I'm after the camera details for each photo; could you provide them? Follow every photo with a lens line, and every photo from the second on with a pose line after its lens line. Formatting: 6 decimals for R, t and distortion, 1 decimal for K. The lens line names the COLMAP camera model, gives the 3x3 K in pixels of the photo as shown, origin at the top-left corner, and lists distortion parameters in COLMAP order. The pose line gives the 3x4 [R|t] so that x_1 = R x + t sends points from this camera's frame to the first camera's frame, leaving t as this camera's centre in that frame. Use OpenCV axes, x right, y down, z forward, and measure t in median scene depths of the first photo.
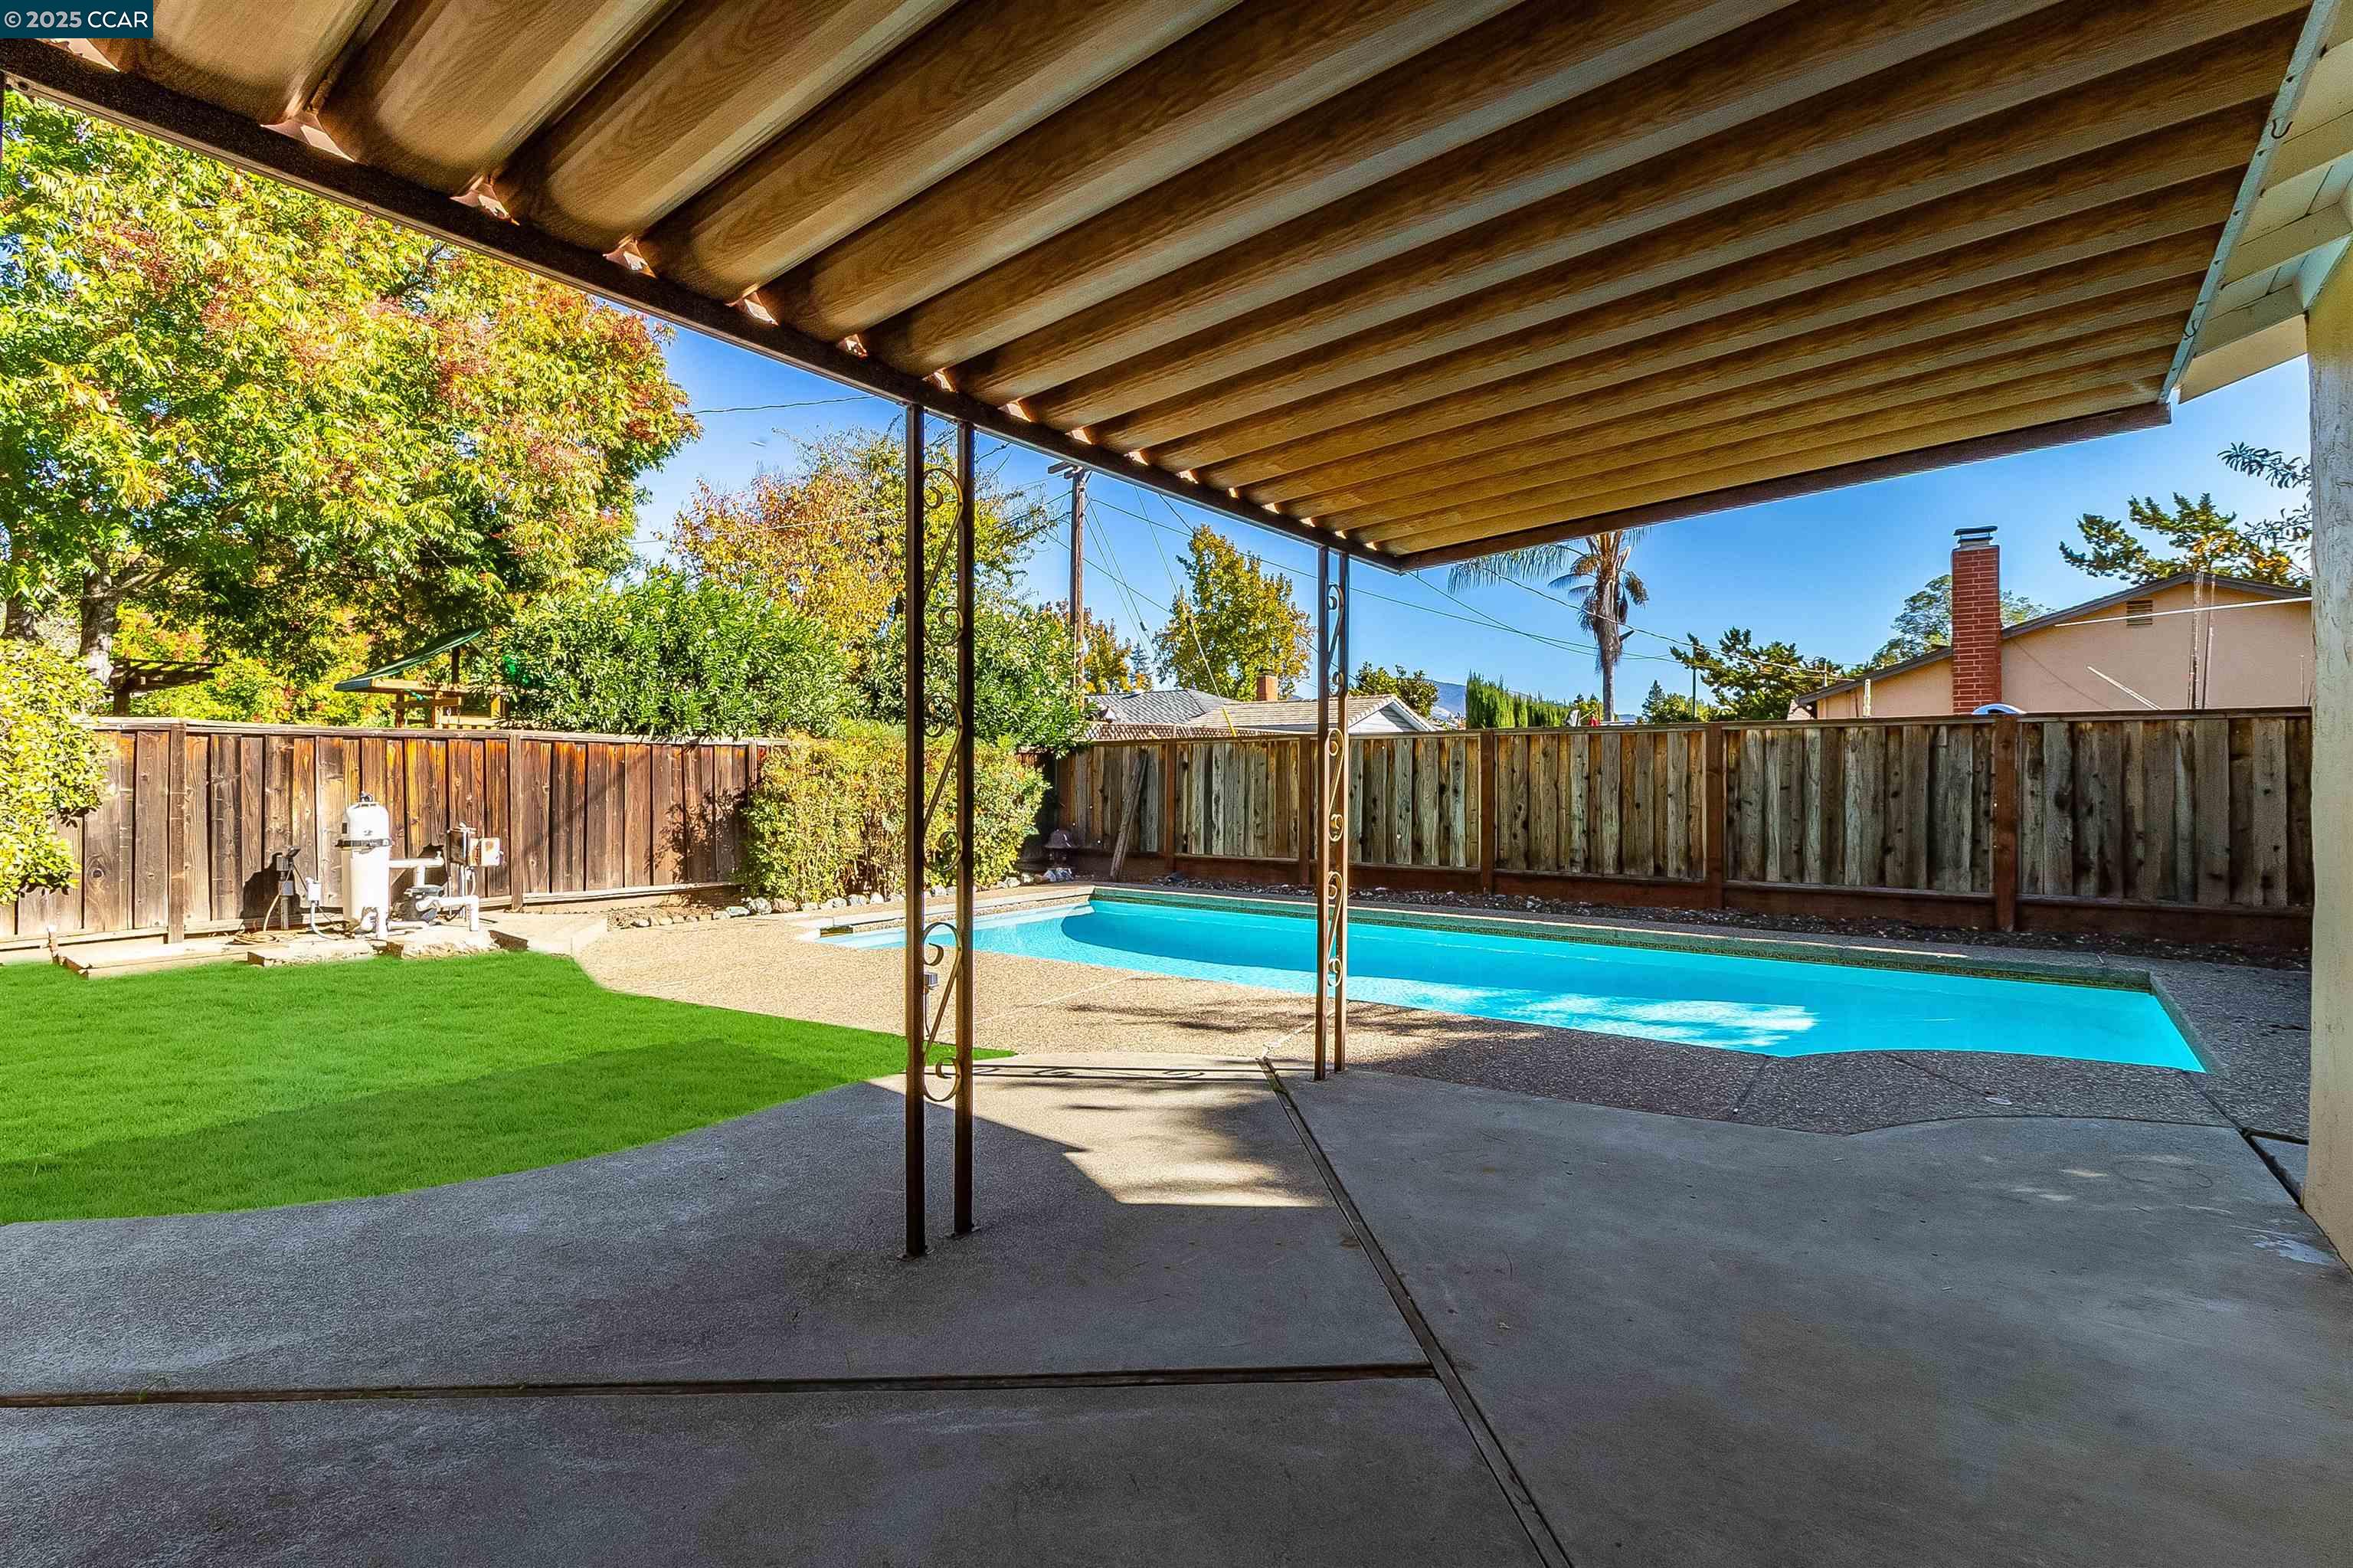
lens RADIAL K [[1169.6, 0, 1170.3], [0, 1169.6, 786.0], [0, 0, 1]] dist [-0.006330, -0.001779]
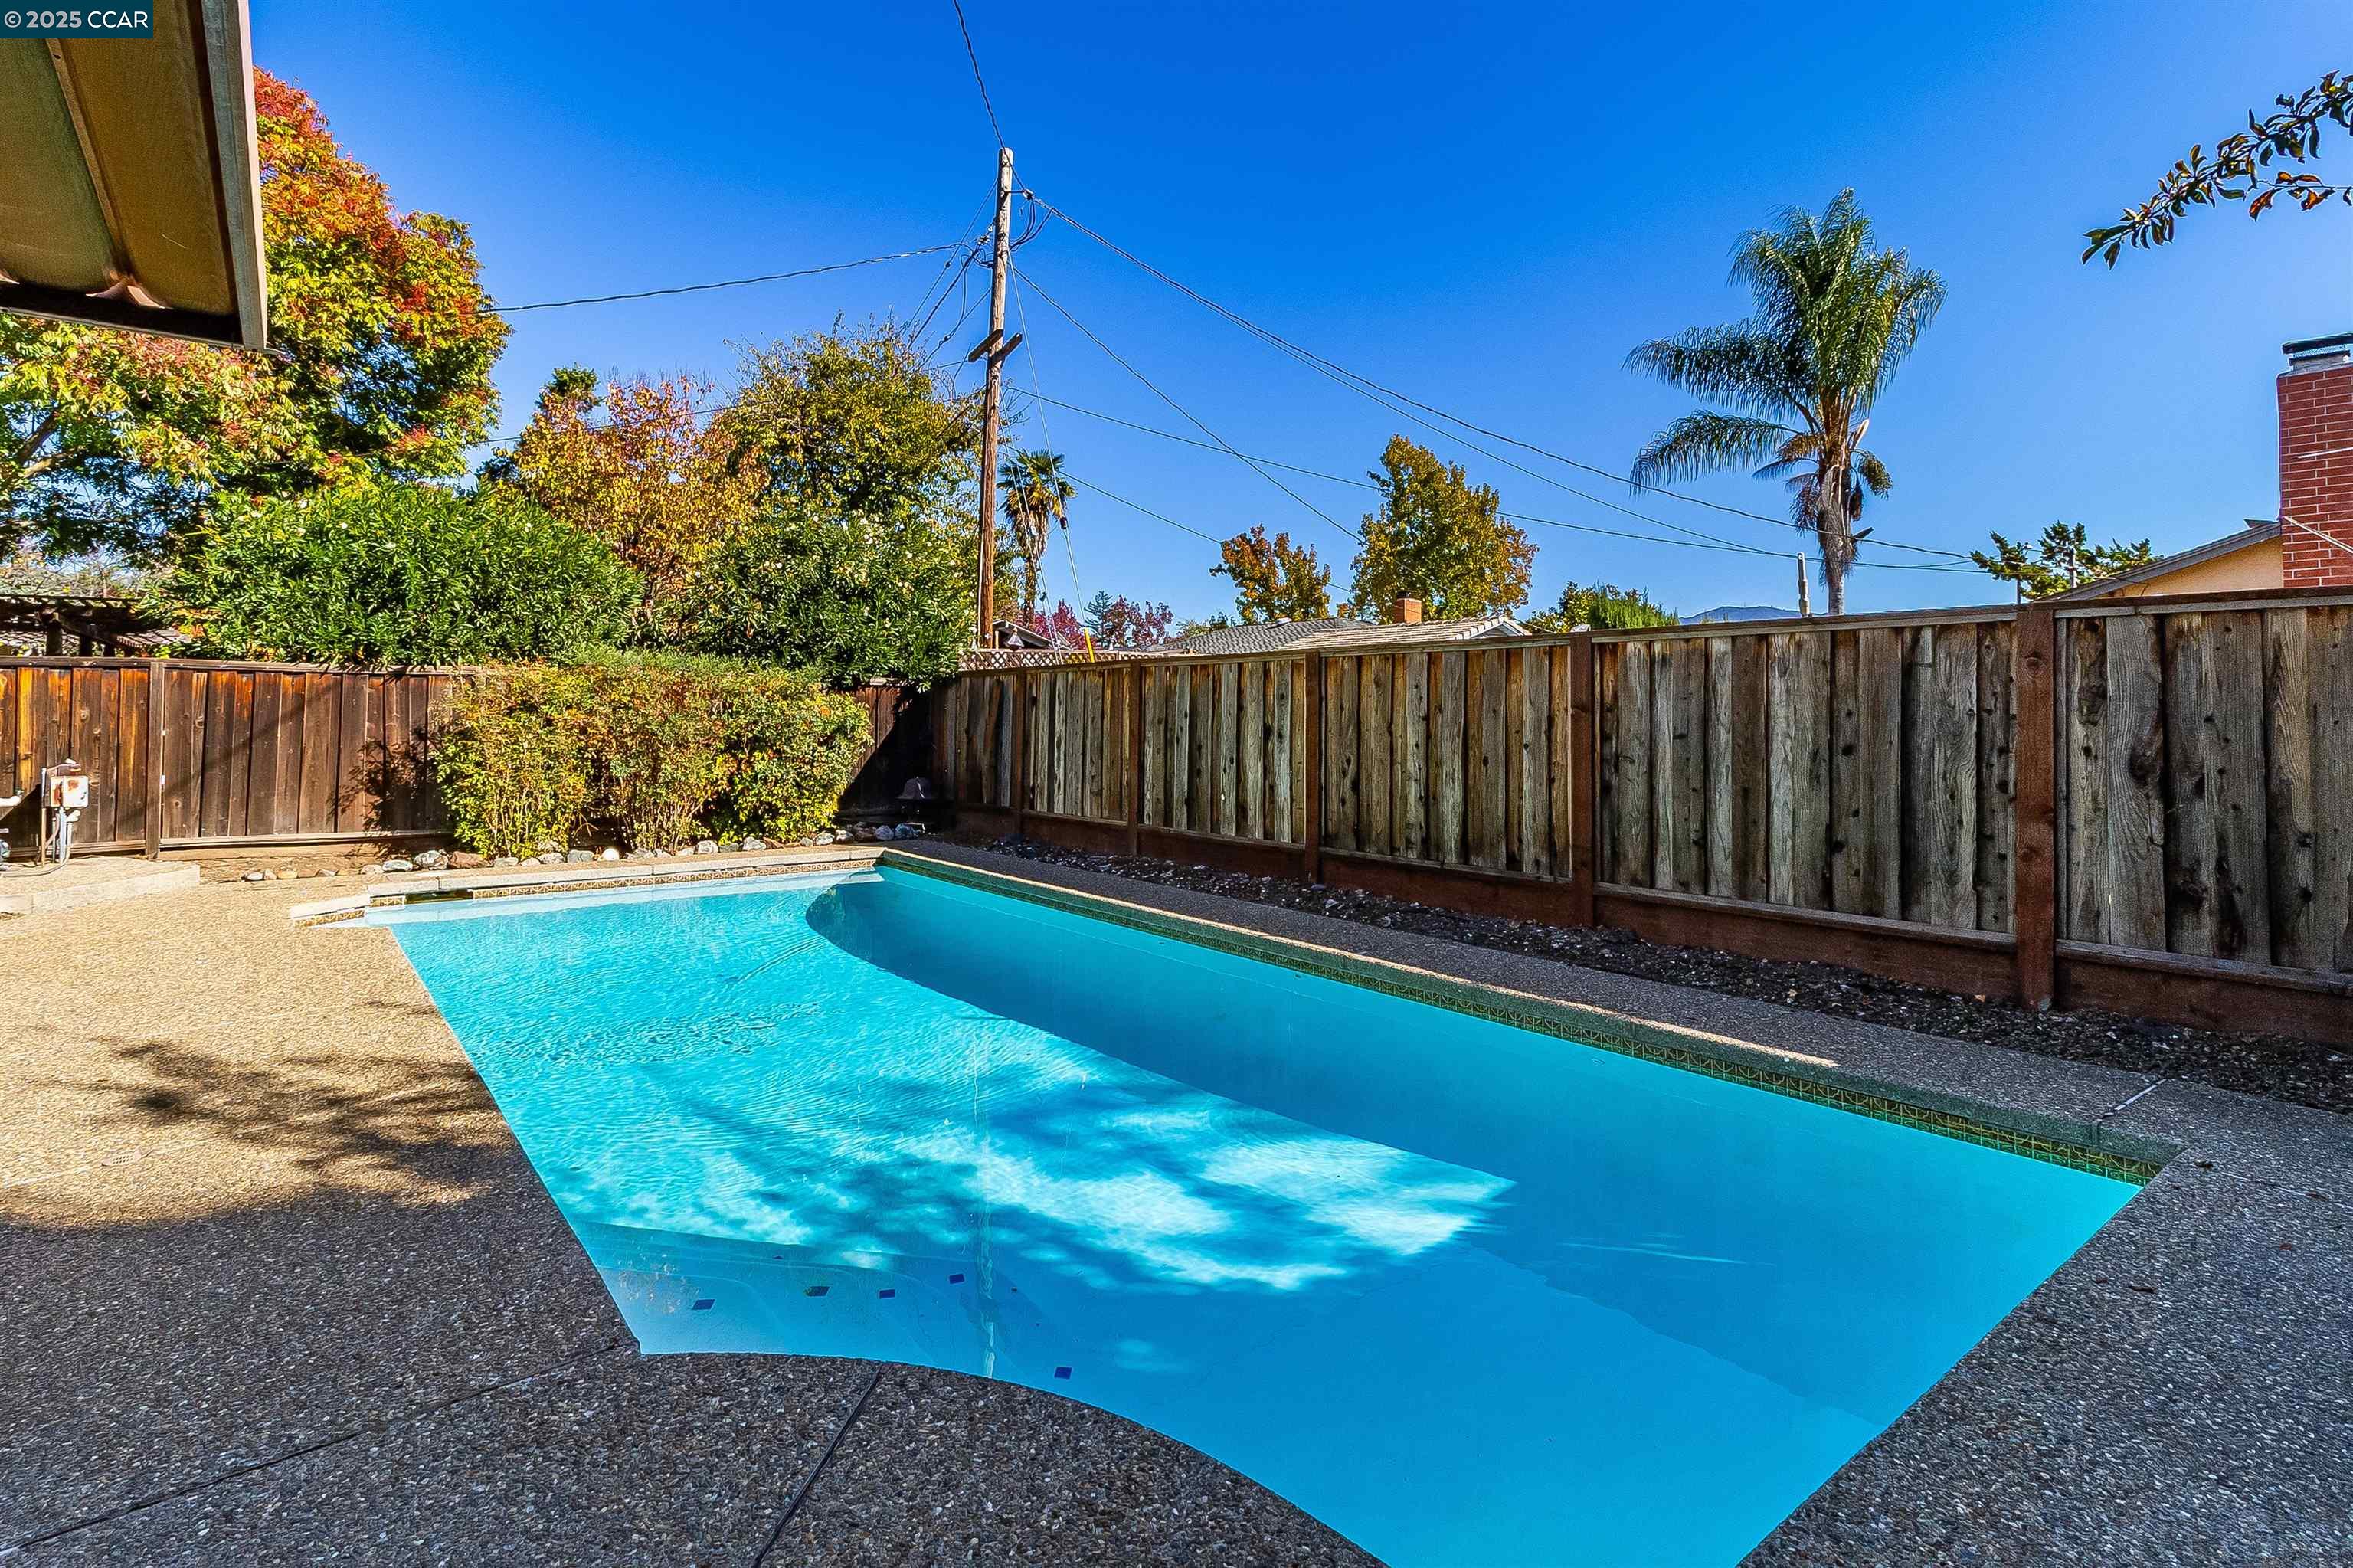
lens RADIAL K [[1169.6, 0, 1209.3], [0, 1169.6, 695.5], [0, 0, 1]] dist [-0.006330, -0.001779]
pose [[0.959012, 0.000681, -0.283364, 0.448249], [-0.008016, 0.999662, -0.024729, -0.002522], [0.283252, 0.025987, 0.958693, 0.334053]]
